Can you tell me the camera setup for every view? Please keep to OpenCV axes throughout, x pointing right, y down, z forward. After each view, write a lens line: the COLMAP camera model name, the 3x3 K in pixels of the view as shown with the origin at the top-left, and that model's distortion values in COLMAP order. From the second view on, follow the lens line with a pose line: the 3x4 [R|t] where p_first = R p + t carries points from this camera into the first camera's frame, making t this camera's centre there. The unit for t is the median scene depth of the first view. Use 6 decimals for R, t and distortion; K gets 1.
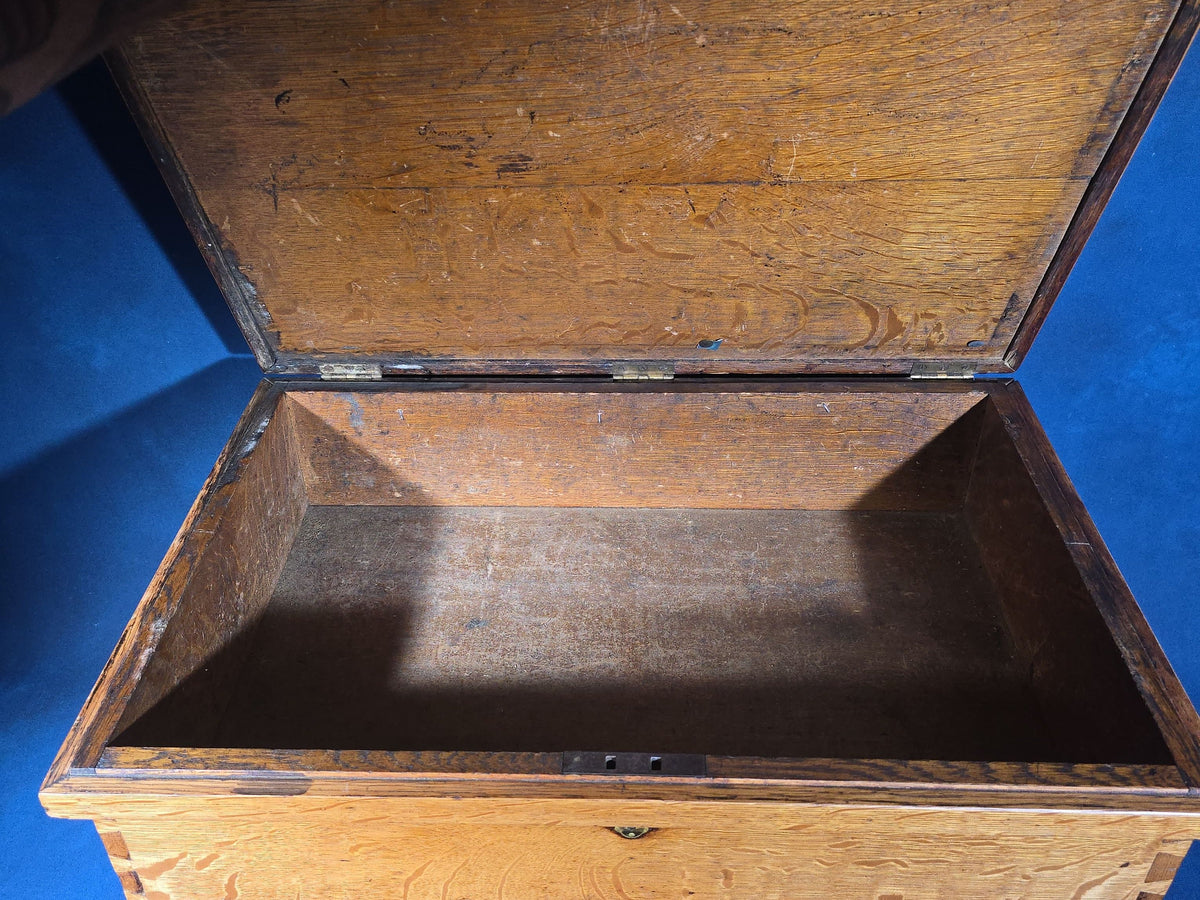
lens RADIAL K [[1082.2, 0, 600.0], [0, 1082.2, 450.0], [0, 0, 1]] dist [0.016794, 0.011208]
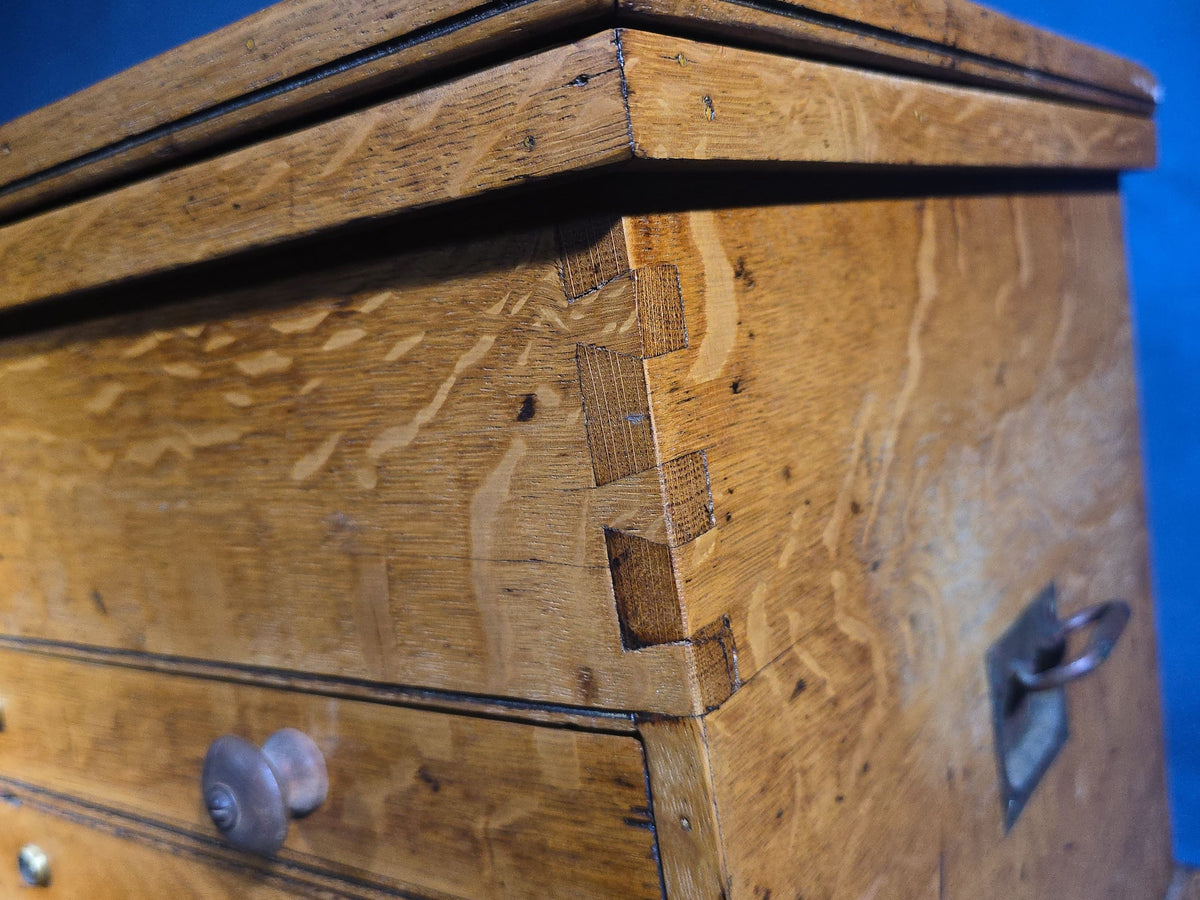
lens RADIAL K [[1089.5, 0, 623.5], [0, 1089.5, 448.3], [0, 0, 1]] dist [0.055058, -0.140374]
pose [[0.830346, -0.032735, -0.556286, 0.690233], [-0.203837, 0.911247, -0.357883, 0.501210], [0.518629, 0.410558, 0.749977, 0.722776]]
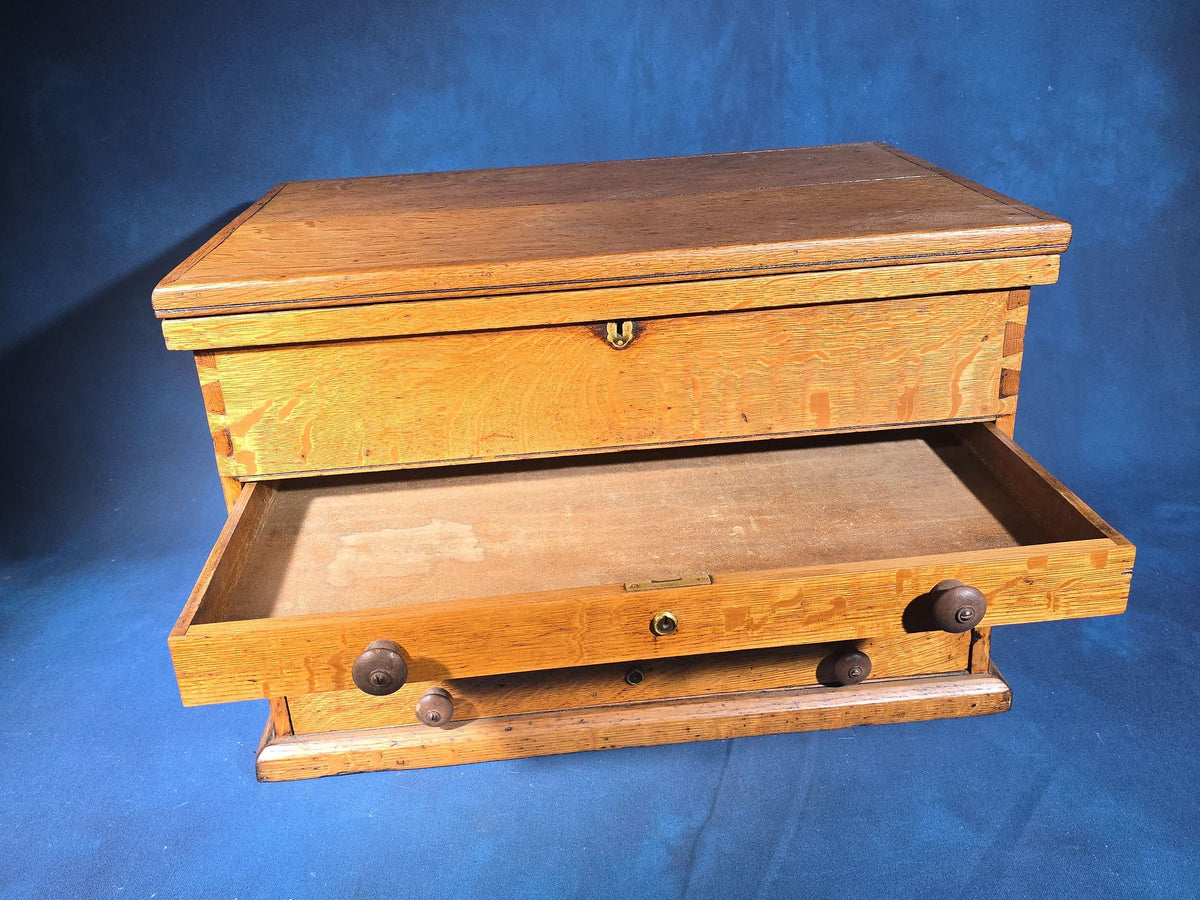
lens RADIAL K [[1066.3, 0, 601.6], [0, 1066.3, 447.1], [0, 0, 1]] dist [0.119169, -0.184974]
pose [[0.993512, -0.078660, 0.082140, -0.106385], [0.093056, 0.977463, -0.189490, 0.697497], [-0.065384, 0.195904, 0.978441, -0.240257]]
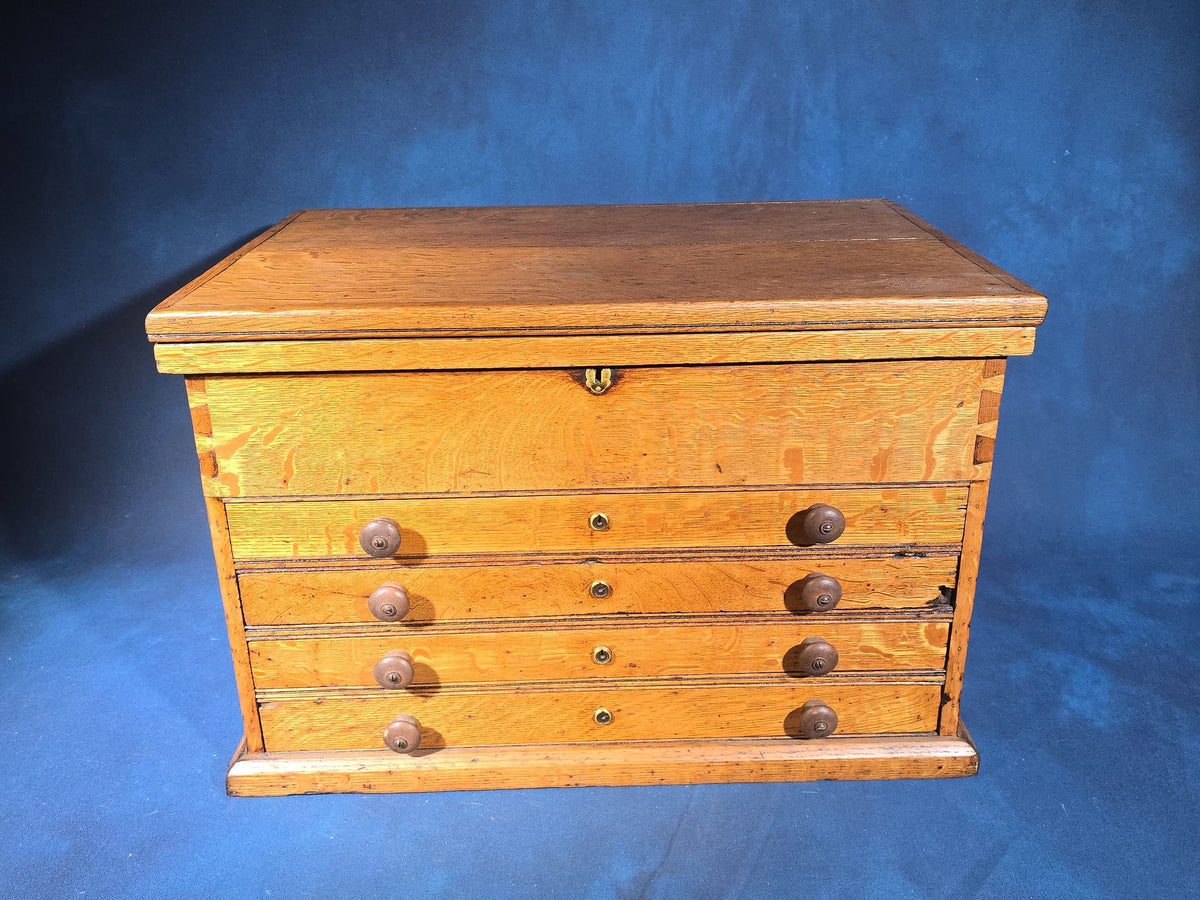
lens RADIAL K [[1065.3, 0, 605.8], [0, 1065.3, 449.0], [0, 0, 1]] dist [0.129512, -0.214988]
pose [[0.998618, -0.019353, 0.048867, -0.026795], [0.029266, 0.977020, -0.211129, 0.683123], [-0.043658, 0.212268, 0.976236, -0.273120]]
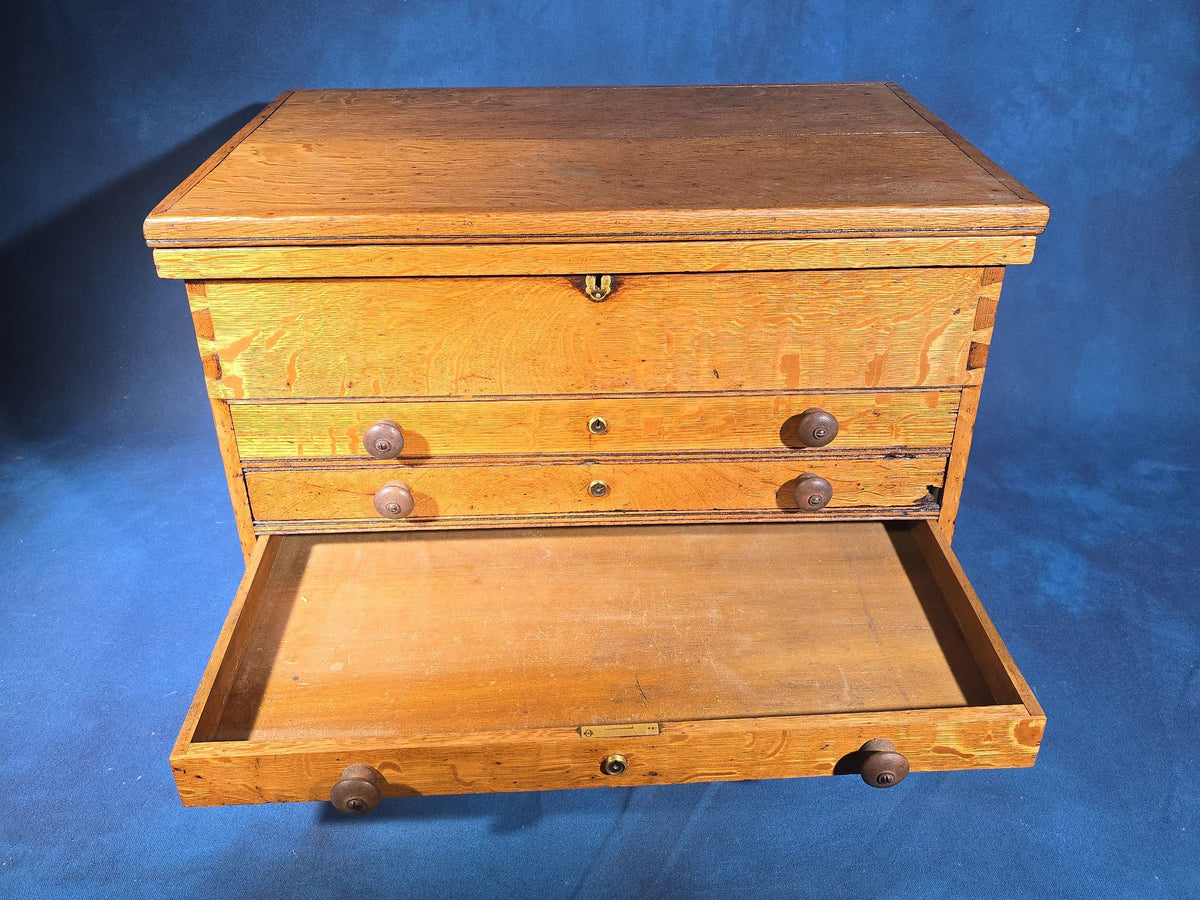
lens RADIAL K [[1066.3, 0, 601.6], [0, 1066.3, 447.1], [0, 0, 1]] dist [0.119169, -0.184974]
pose [[0.998356, -0.021377, 0.053187, -0.040003], [0.025667, 0.996356, -0.081343, 0.628378], [-0.051255, 0.082575, 0.995266, -0.304204]]
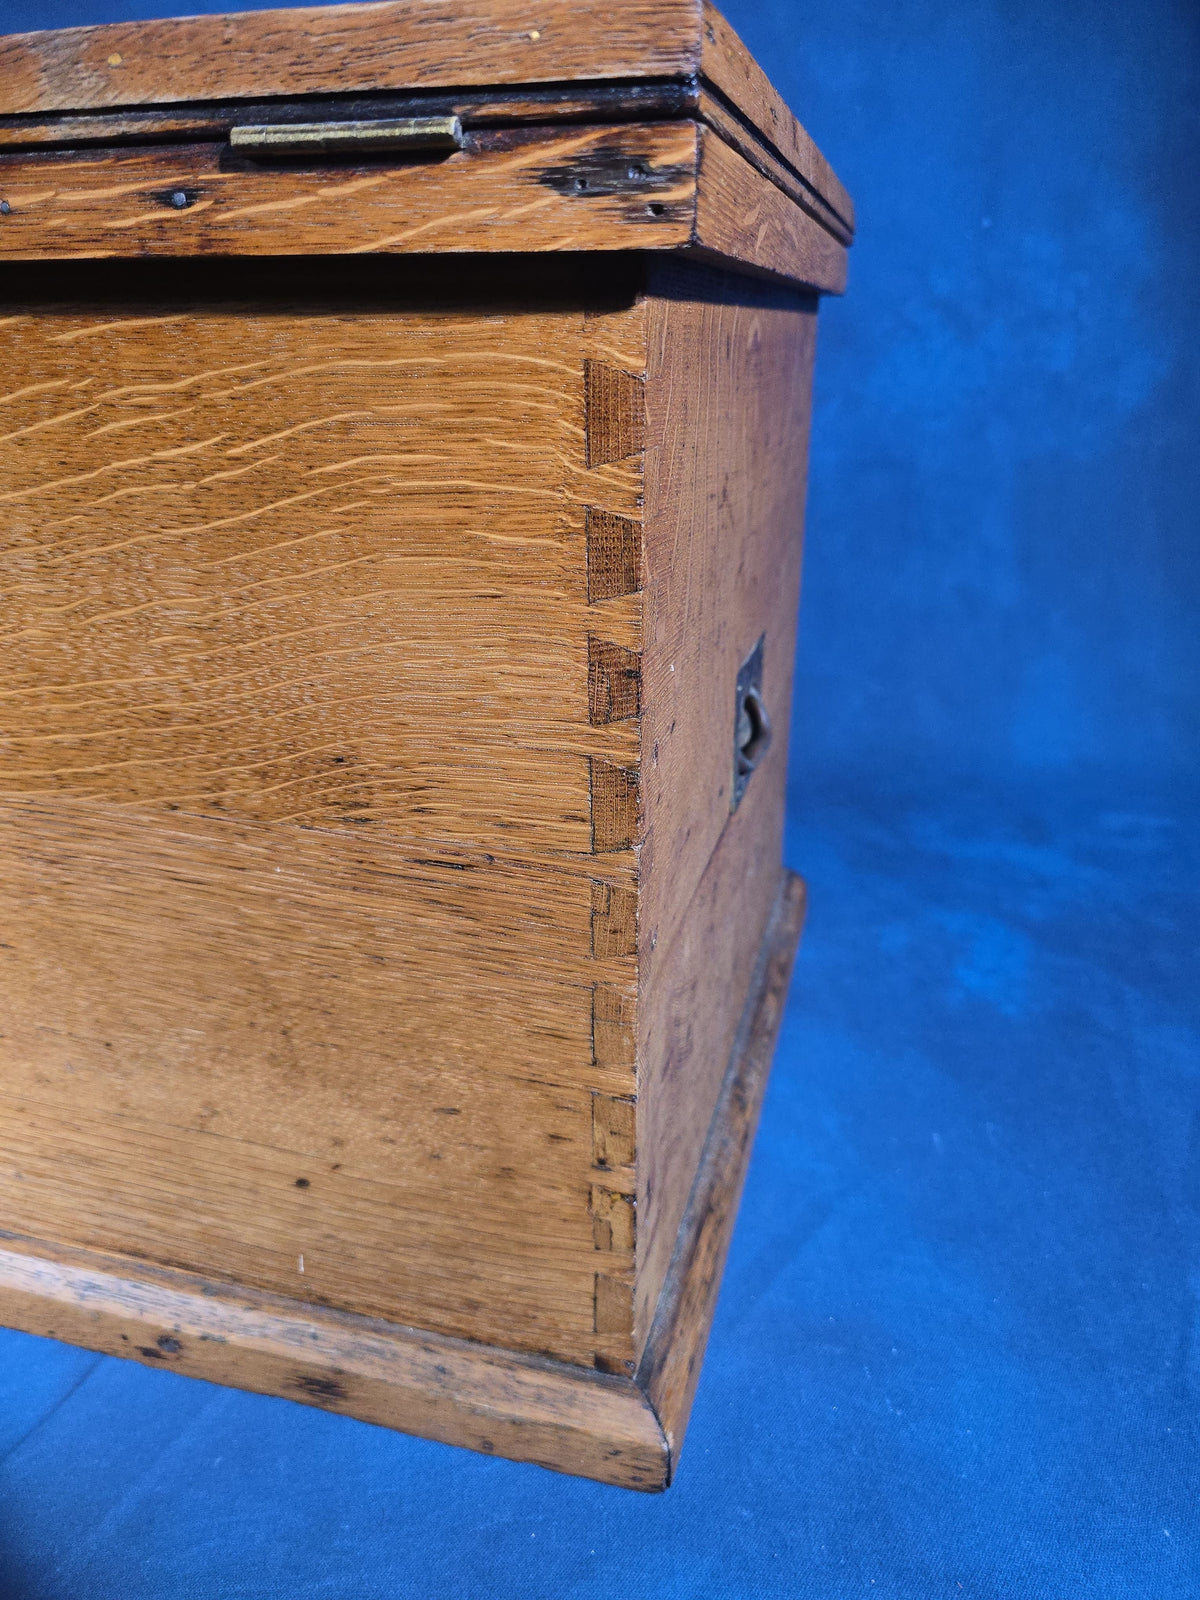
lens RADIAL K [[1108.4, 0, 598.5], [0, 1108.4, 790.1], [0, 0, 1]] dist [0.049454, -0.083709]
pose [[0.996481, -0.015807, 0.082315, 0.310035], [0.032033, 0.979327, -0.199730, 0.758738], [-0.077456, 0.201664, 0.976387, 0.319400]]
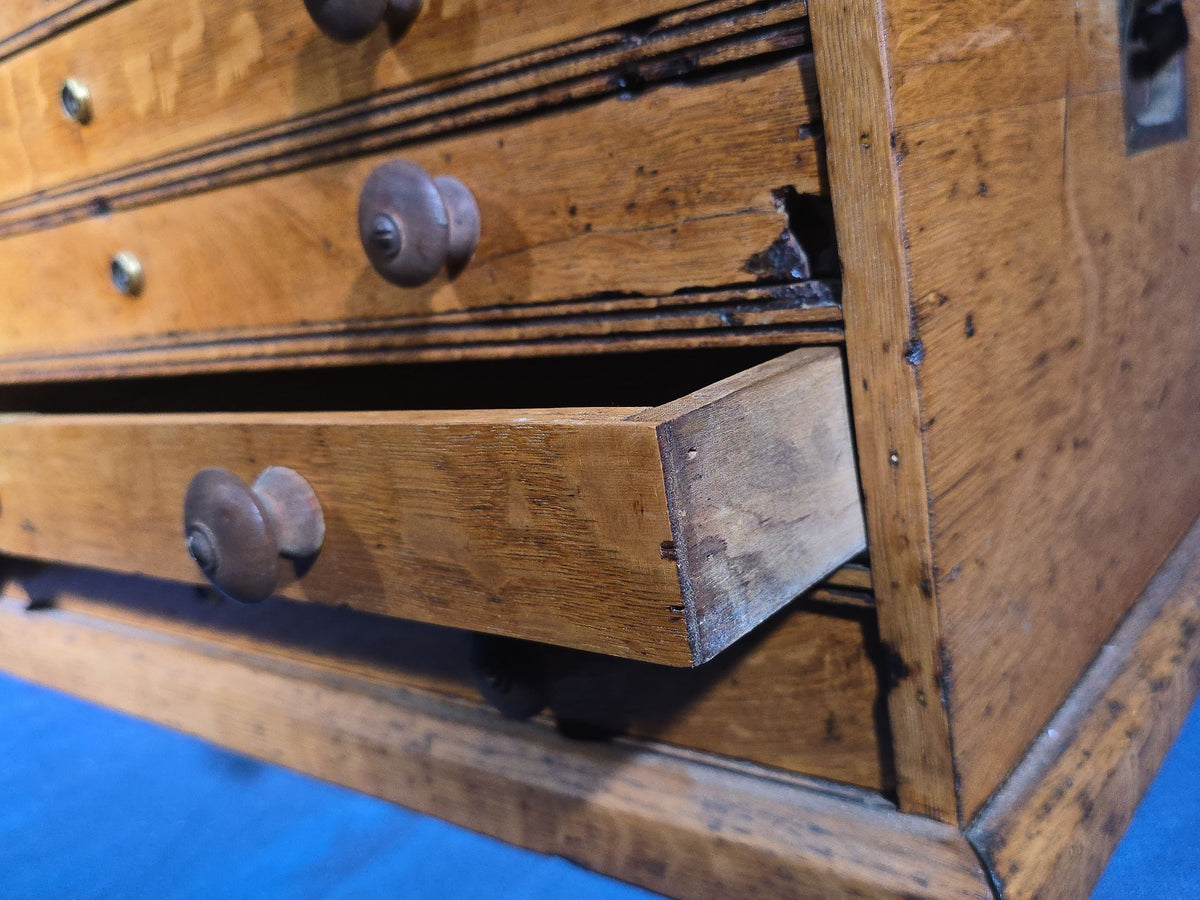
lens RADIAL K [[1089.5, 0, 623.5], [0, 1089.5, 448.3], [0, 0, 1]] dist [0.055058, -0.140374]
pose [[0.801103, 0.025671, -0.597975, 0.661735], [-0.219562, 0.942033, -0.253704, 0.766527], [0.556800, 0.334536, 0.760303, 0.831322]]
